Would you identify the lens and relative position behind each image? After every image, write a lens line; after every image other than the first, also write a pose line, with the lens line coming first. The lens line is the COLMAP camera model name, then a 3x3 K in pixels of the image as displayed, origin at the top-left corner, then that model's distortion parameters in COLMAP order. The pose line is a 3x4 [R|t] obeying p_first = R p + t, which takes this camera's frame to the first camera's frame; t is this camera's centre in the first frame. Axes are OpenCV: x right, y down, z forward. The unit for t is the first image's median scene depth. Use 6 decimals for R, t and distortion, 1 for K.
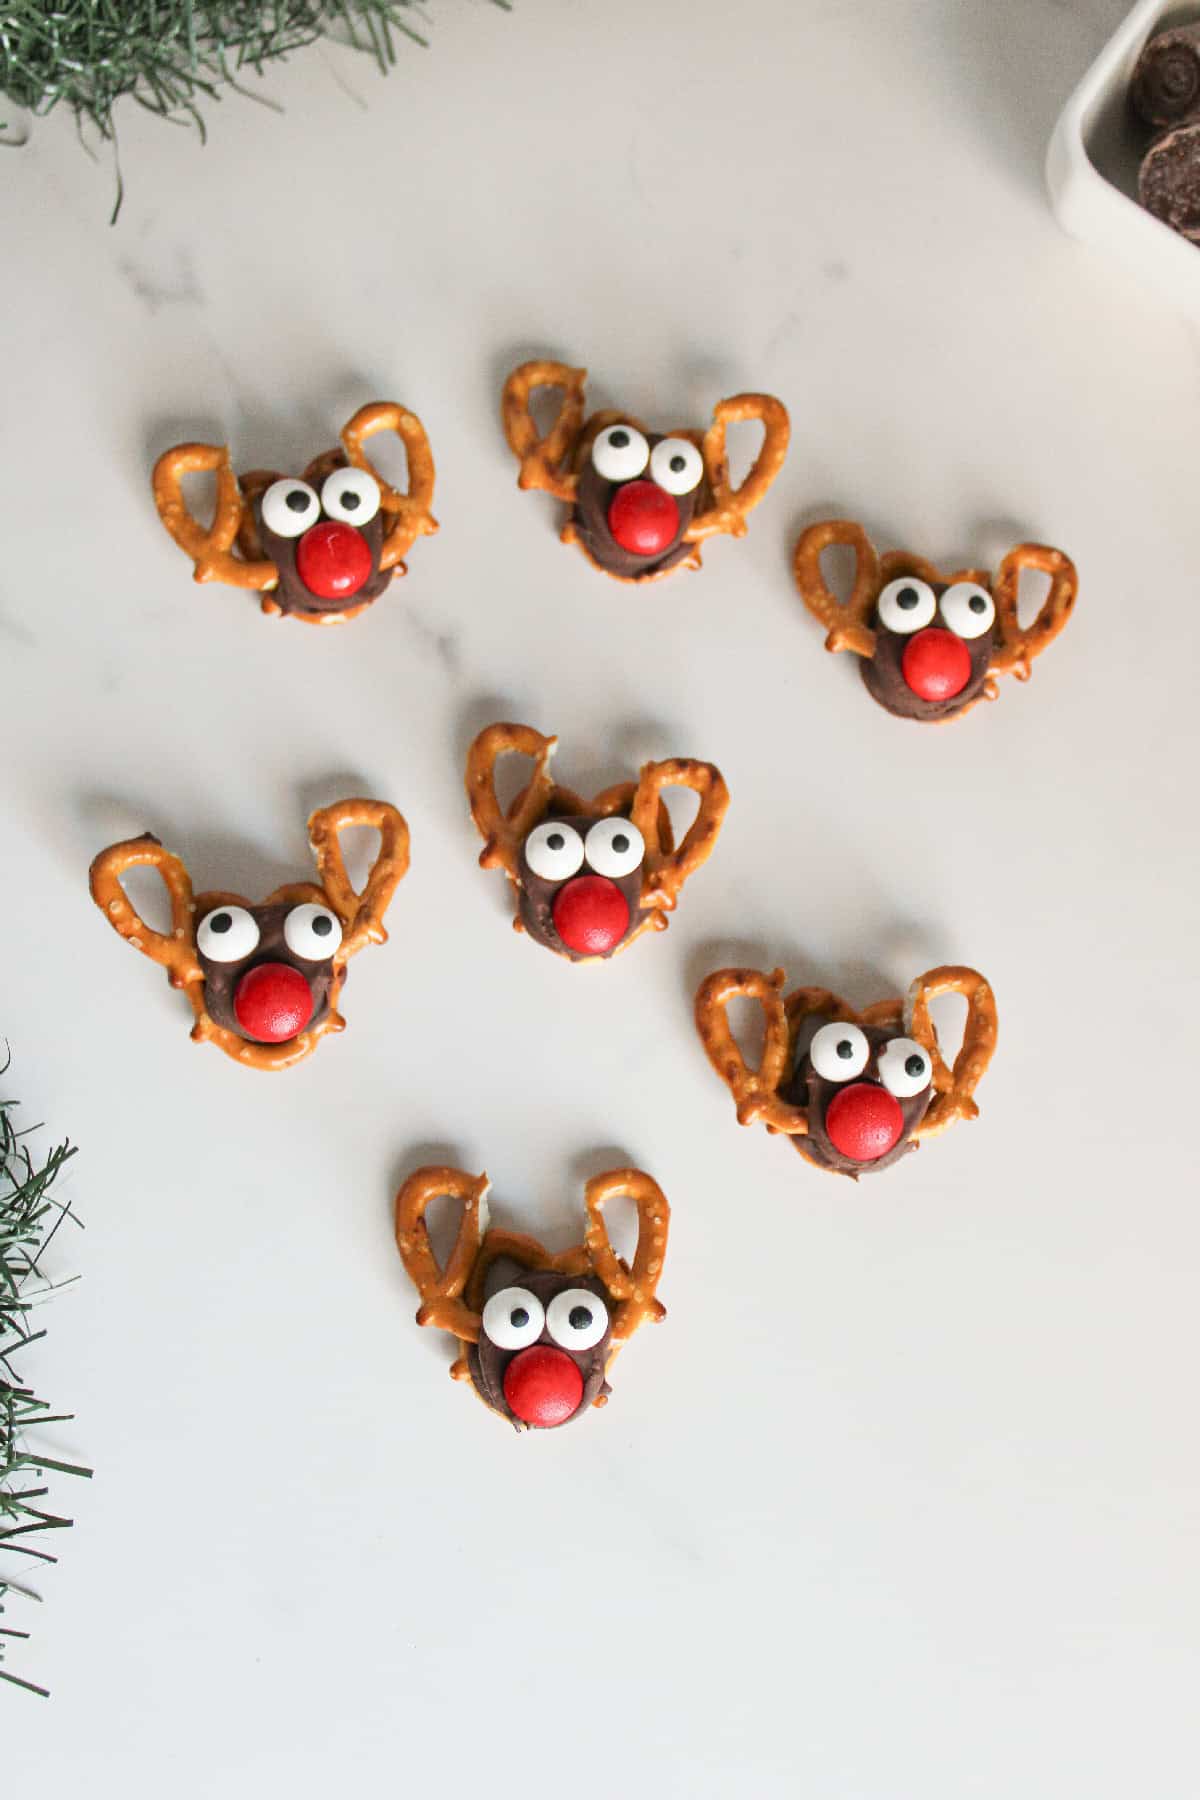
lens RADIAL K [[2082.7, 0, 600.0], [0, 2082.7, 900.0], [0, 0, 1]] dist [-0.078223, 0.048352]
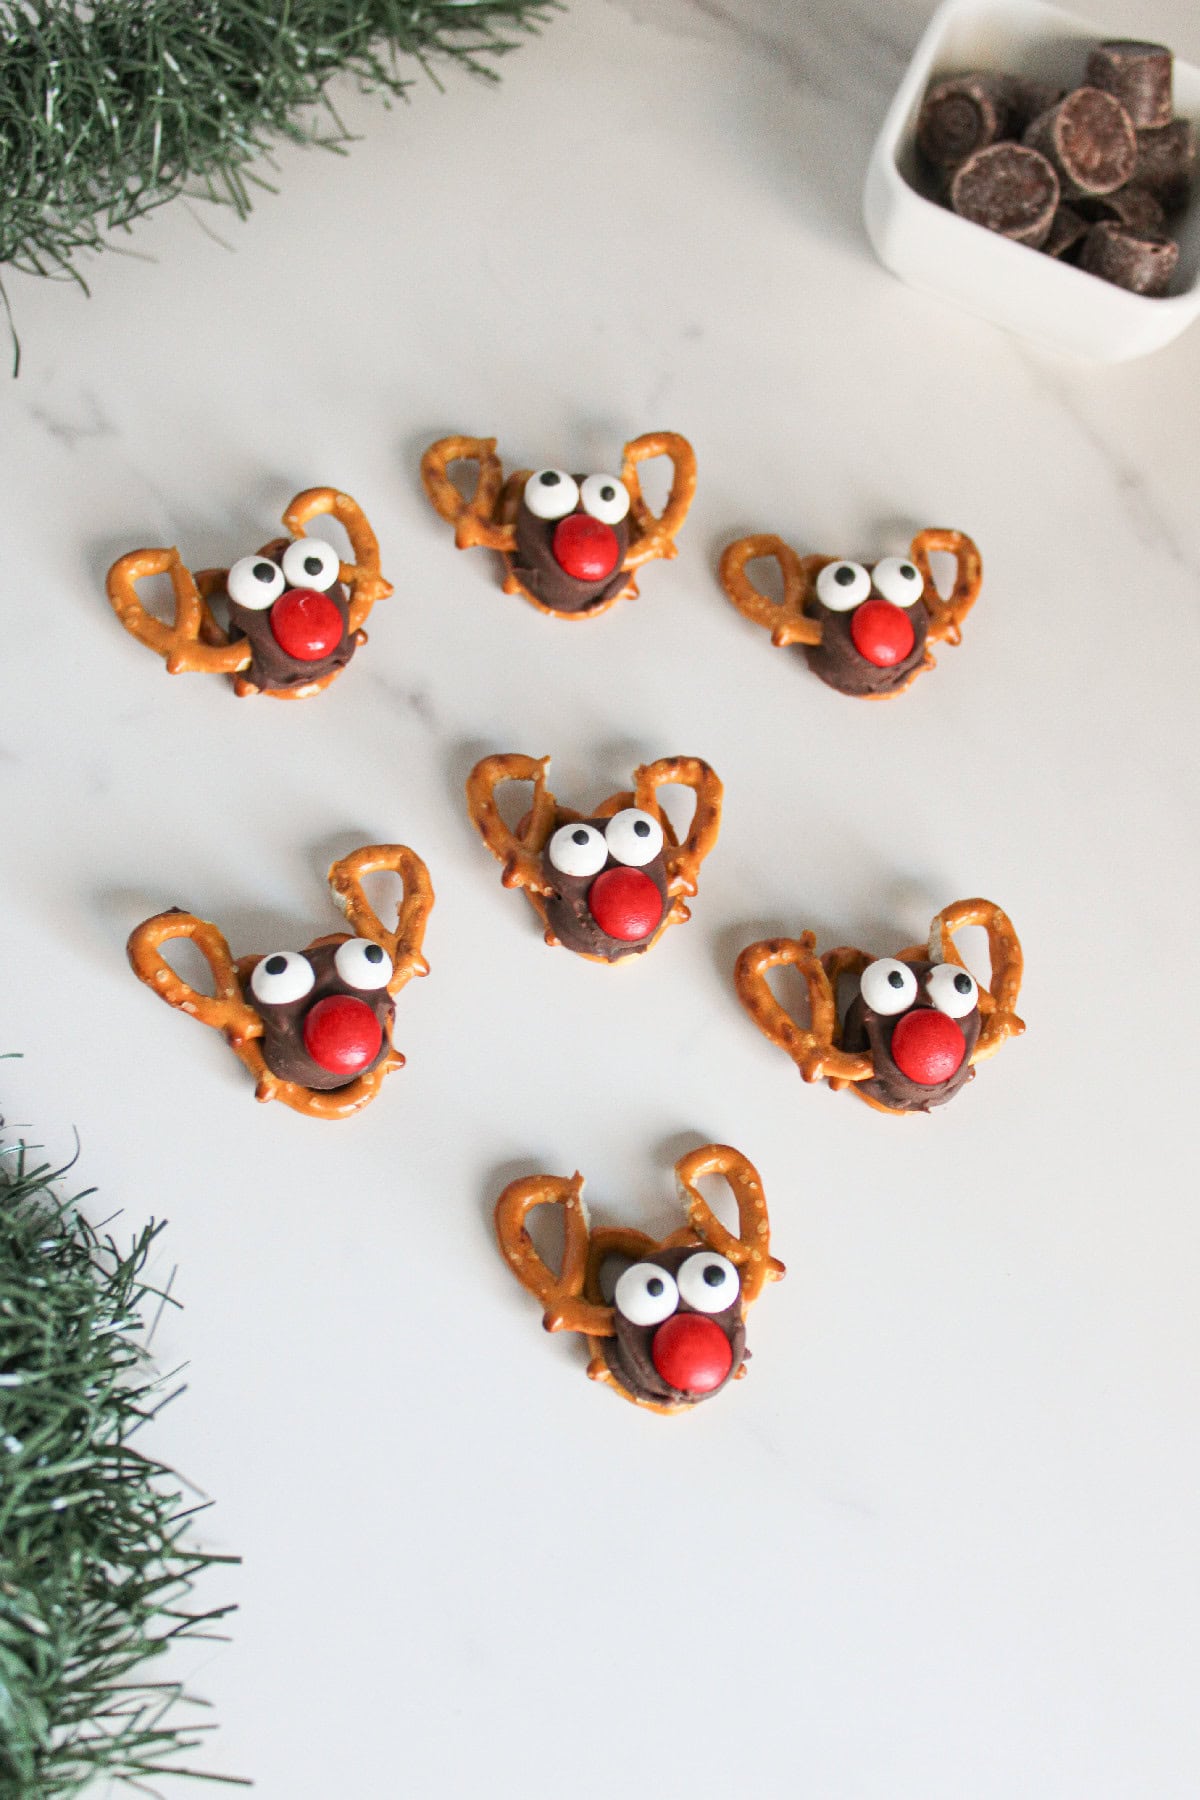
lens RADIAL K [[2082.7, 0, 600.0], [0, 2082.7, 900.0], [0, 0, 1]] dist [-0.078223, 0.048352]
pose [[0.972091, -0.178243, 0.152541, -0.167787], [0.202200, 0.966274, -0.159468, 0.161352], [-0.118972, 0.185862, 0.975347, 0.003972]]
